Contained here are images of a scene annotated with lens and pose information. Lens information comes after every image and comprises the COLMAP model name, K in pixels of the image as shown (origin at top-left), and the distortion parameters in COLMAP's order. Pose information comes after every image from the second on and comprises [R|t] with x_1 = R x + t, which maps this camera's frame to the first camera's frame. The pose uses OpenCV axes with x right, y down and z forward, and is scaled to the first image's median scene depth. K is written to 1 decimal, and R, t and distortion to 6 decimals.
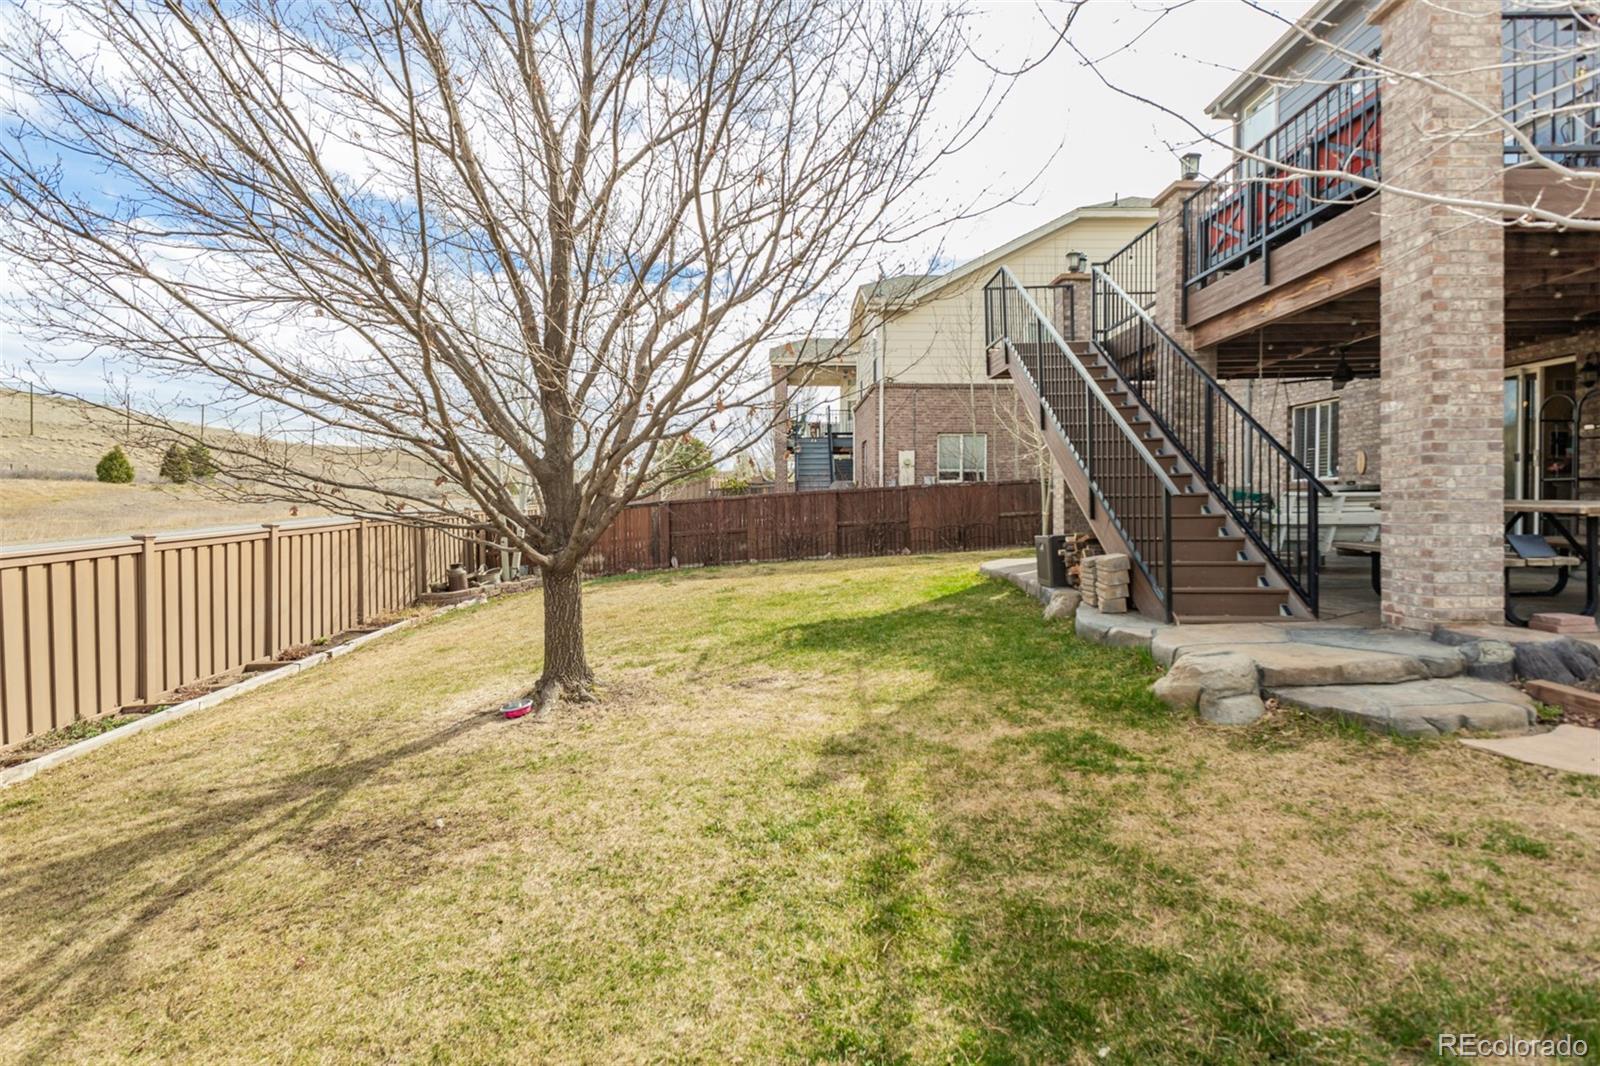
lens RADIAL K [[820.4, 0, 800.1], [0, 820.4, 520.4], [0, 0, 1]] dist [0.019405, -0.000084]
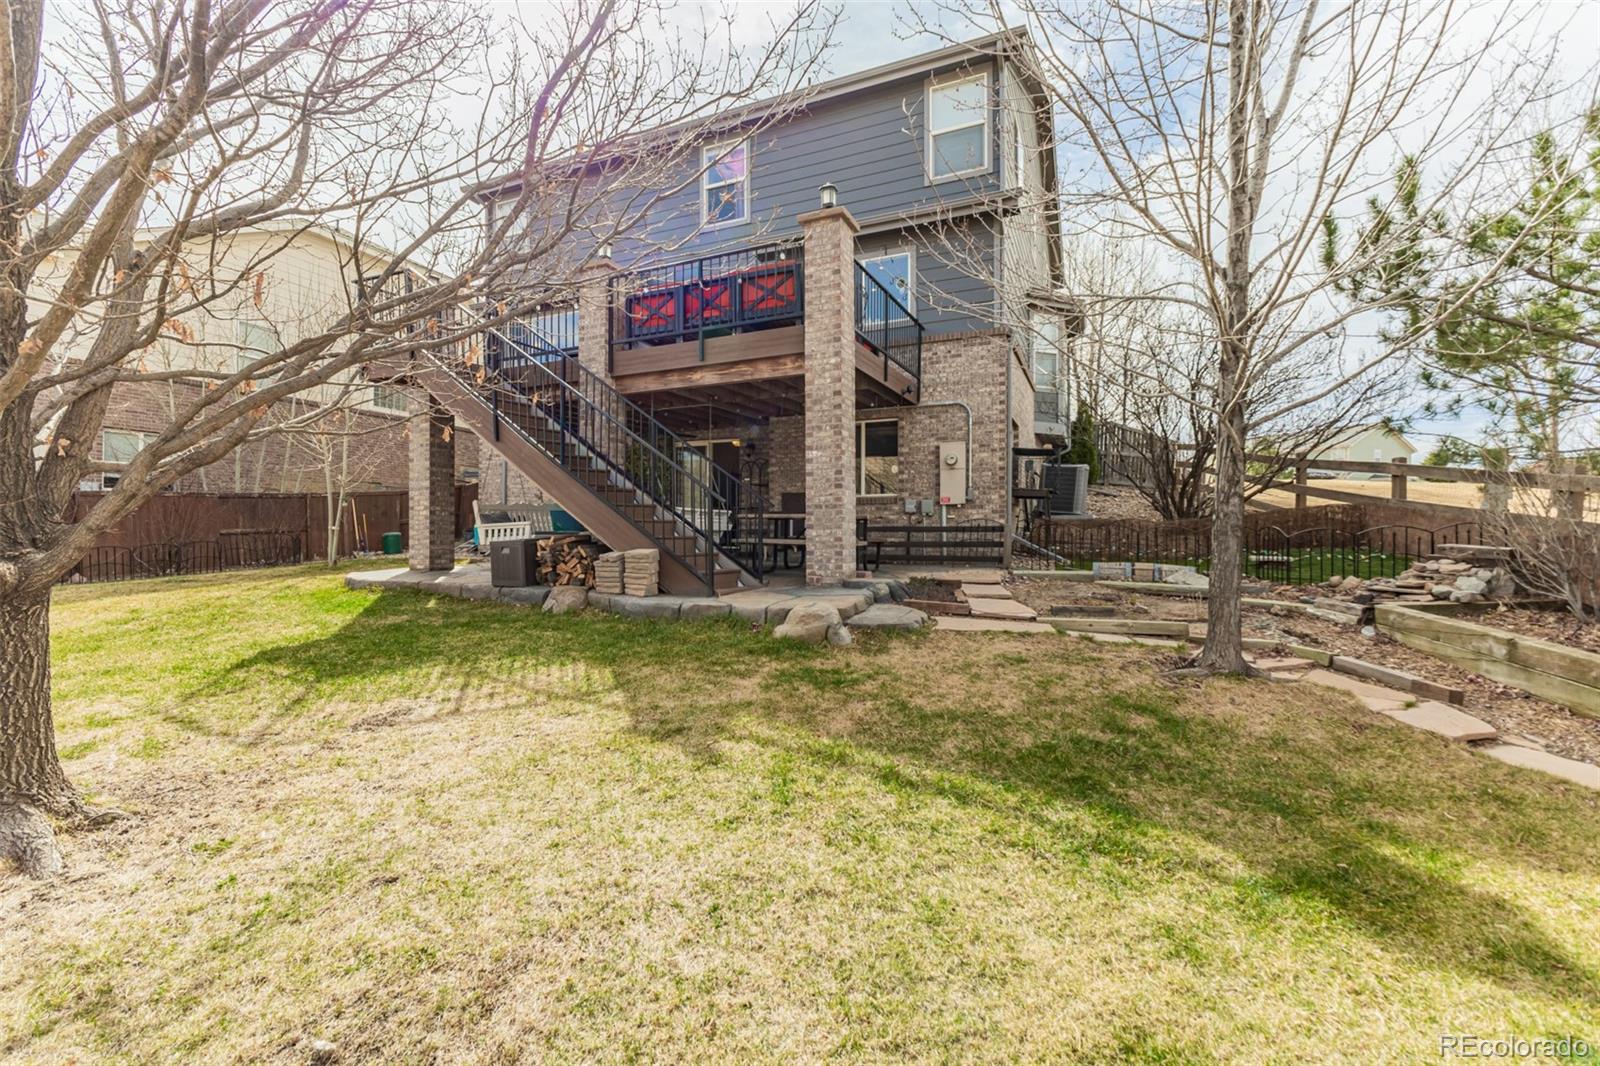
lens RADIAL K [[697.0, 0, 800.6], [0, 697.0, 537.1], [0, 0, 1]] dist [0.005131, -0.000001]
pose [[0.407439, 0.002340, 0.913230, -0.669689], [0.014718, 0.999850, -0.009129, 0.050747], [-0.913114, 0.017160, 0.407343, 0.502482]]
